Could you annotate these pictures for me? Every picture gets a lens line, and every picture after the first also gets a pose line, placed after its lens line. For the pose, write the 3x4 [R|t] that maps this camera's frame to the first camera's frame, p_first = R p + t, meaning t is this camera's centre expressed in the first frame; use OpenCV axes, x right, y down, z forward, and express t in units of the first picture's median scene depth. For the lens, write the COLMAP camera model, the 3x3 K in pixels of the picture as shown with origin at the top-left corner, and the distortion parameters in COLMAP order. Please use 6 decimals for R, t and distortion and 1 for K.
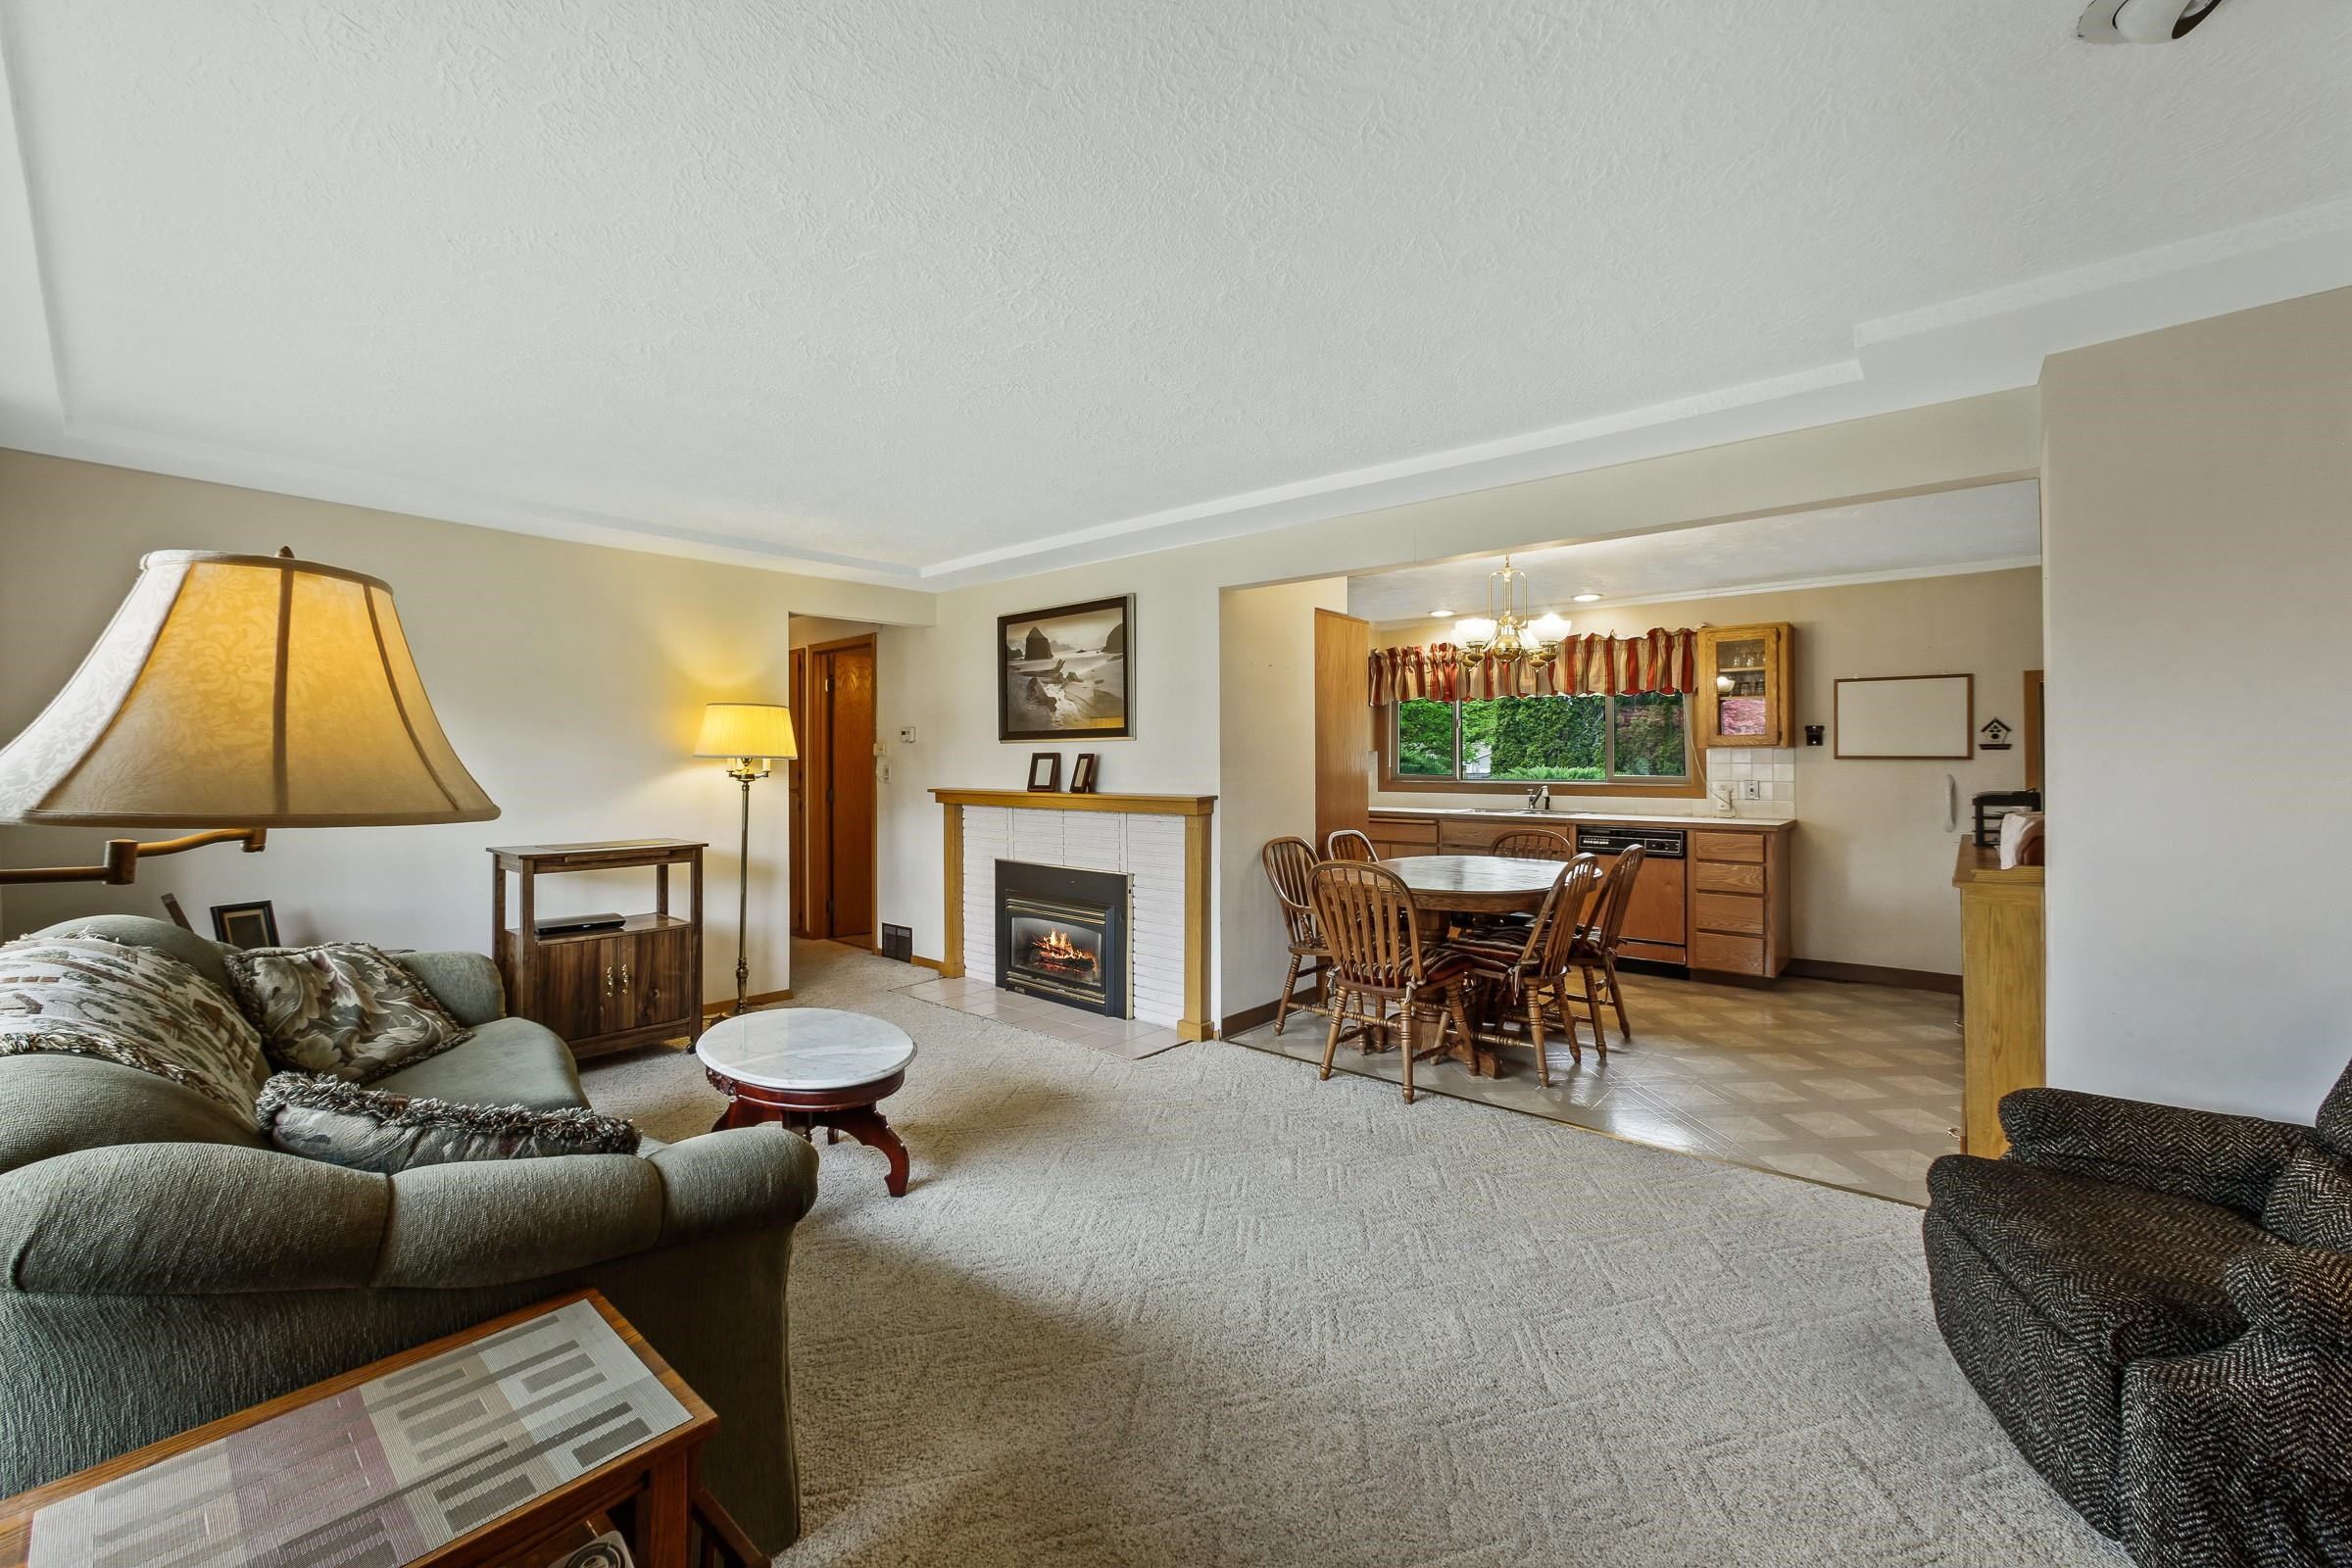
lens RADIAL K [[941.7, 0, 1160.7], [0, 941.7, 753.2], [0, 0, 1]] dist [-0.026075, 0.007235]
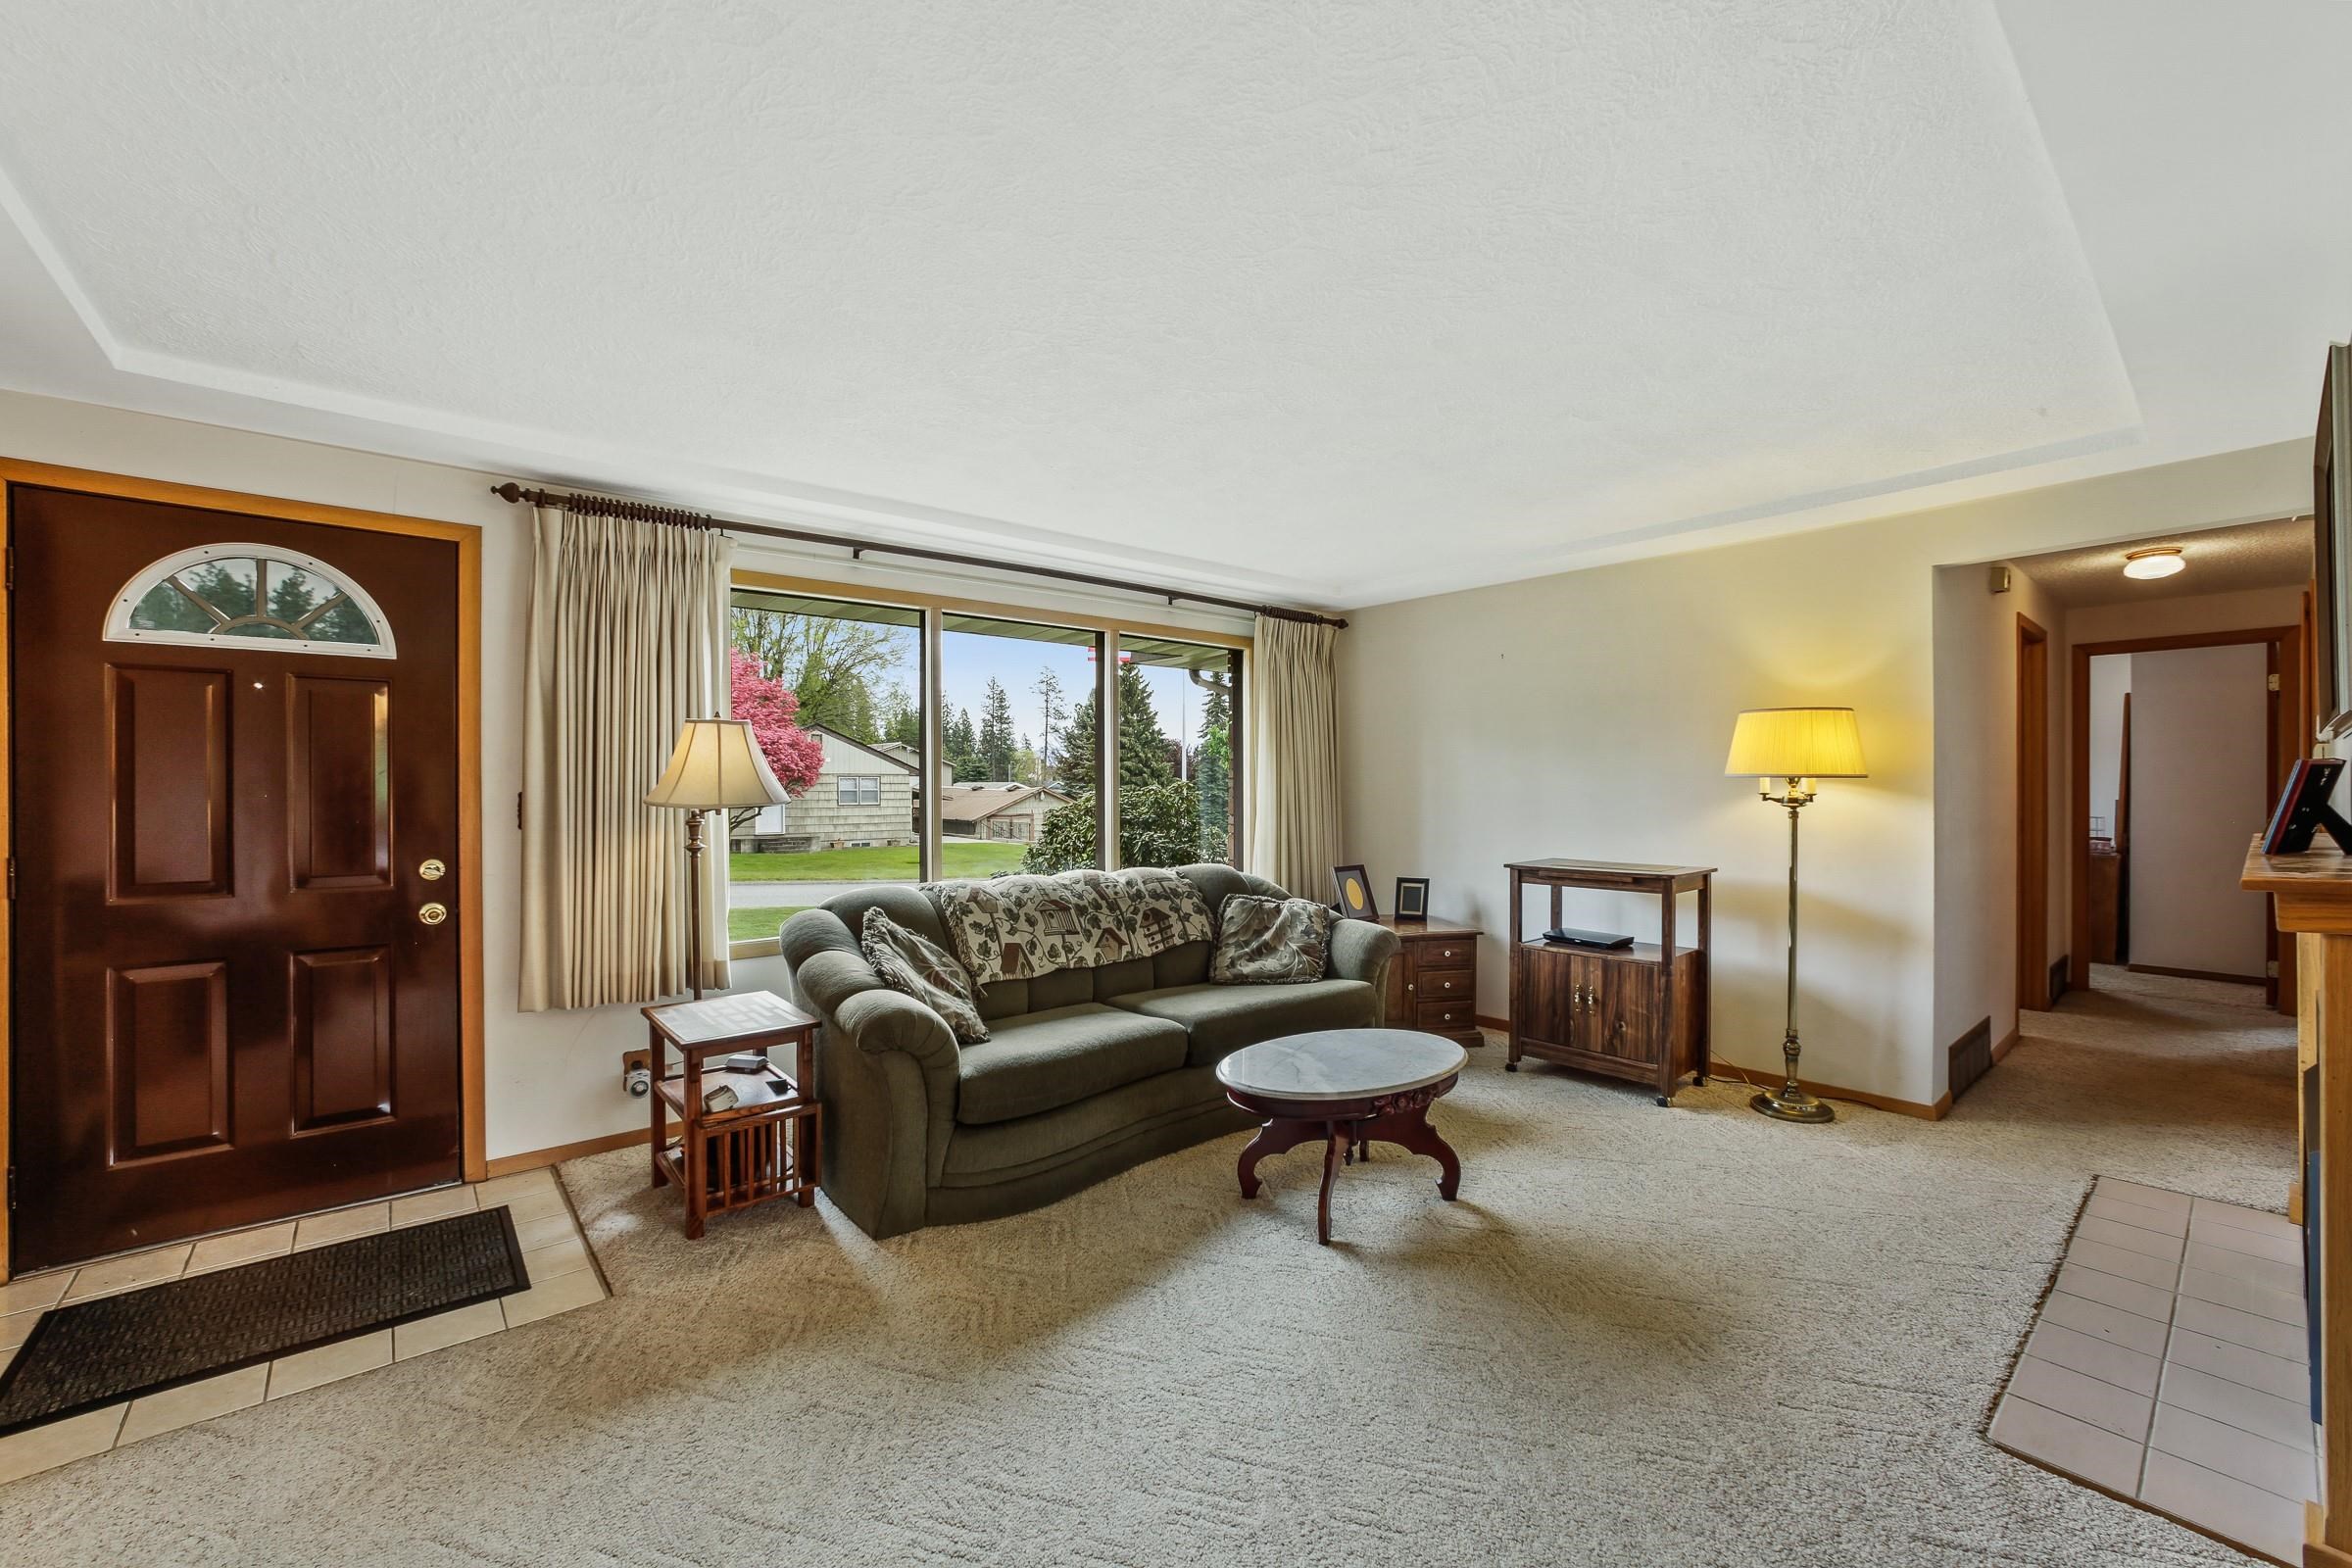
lens RADIAL K [[941.7, 0, 1171.8], [0, 941.7, 788.4], [0, 0, 1]] dist [-0.026075, 0.007235]
pose [[-0.143213, 0.005678, -0.989676, 0.366172], [0.012332, 0.999916, 0.003952, 0.004520], [0.989615, -0.011639, -0.143271, 0.535579]]
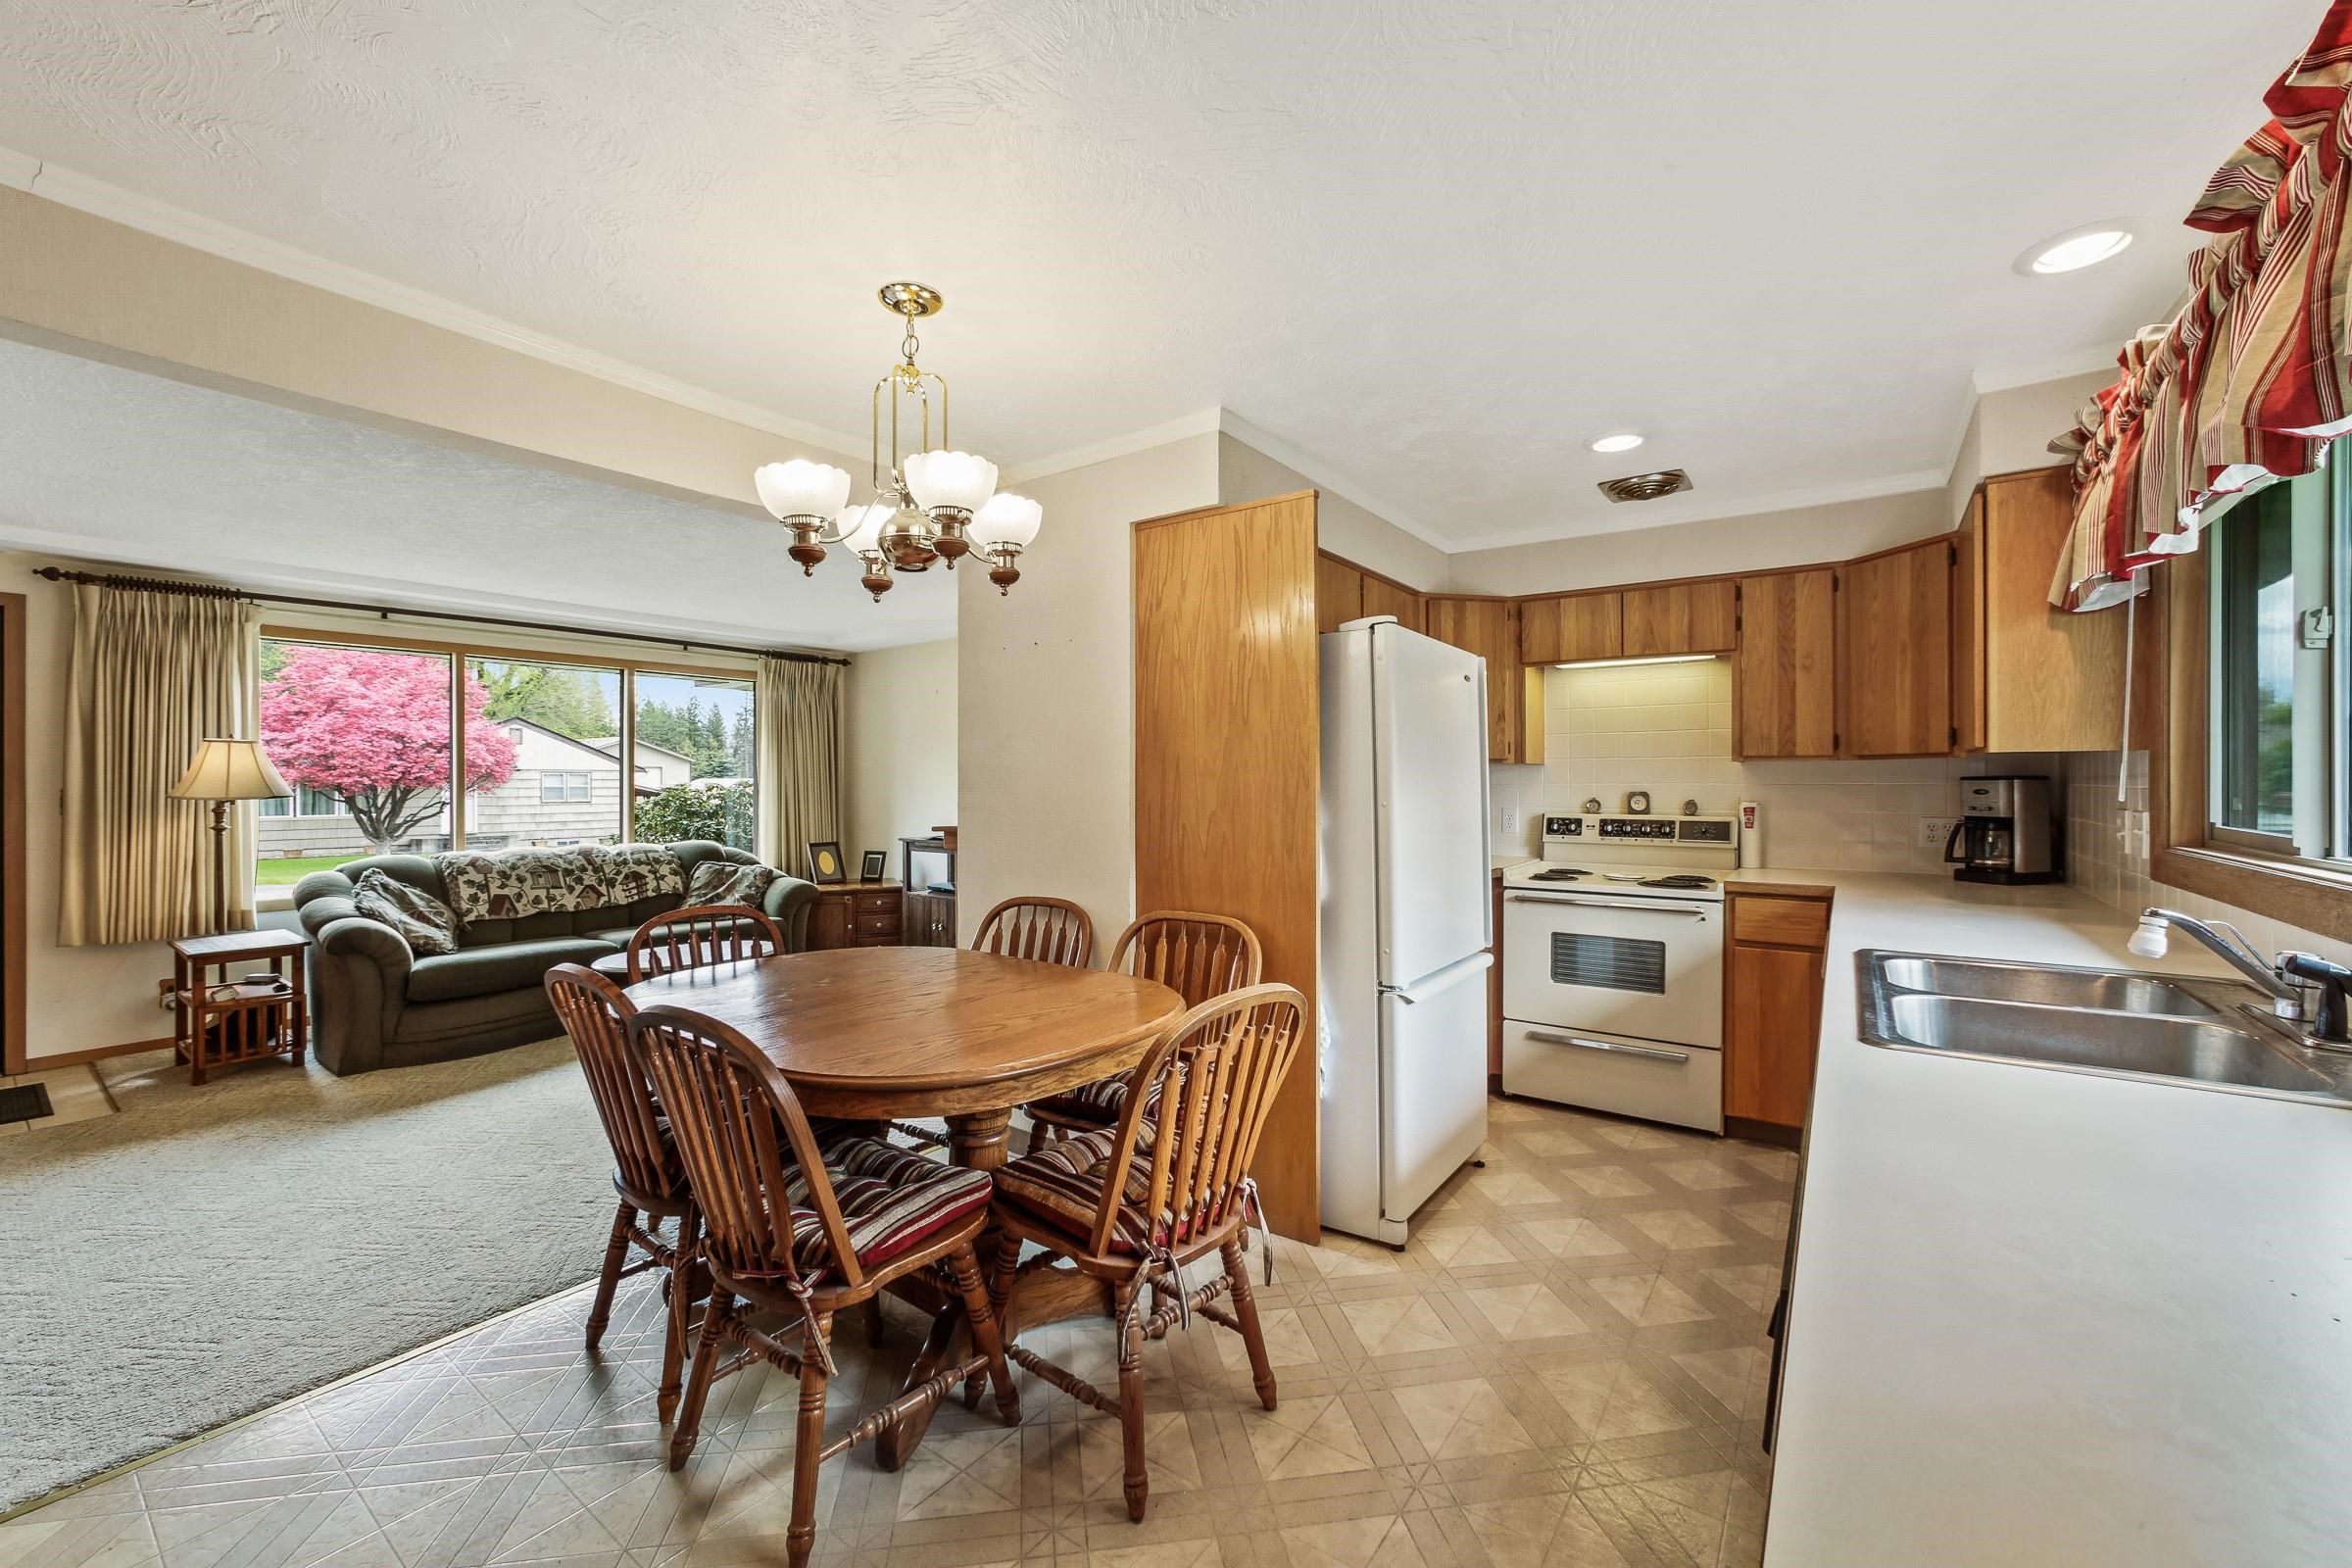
lens RADIAL K [[941.7, 0, 1200.3], [0, 941.7, 778.9], [0, 0, 1]] dist [-0.026075, 0.007235]
pose [[0.096509, -0.002002, -0.995330, 0.673508], [0.008443, 0.999964, -0.001193, 0.005966], [0.995296, -0.008288, 0.096522, 0.882542]]
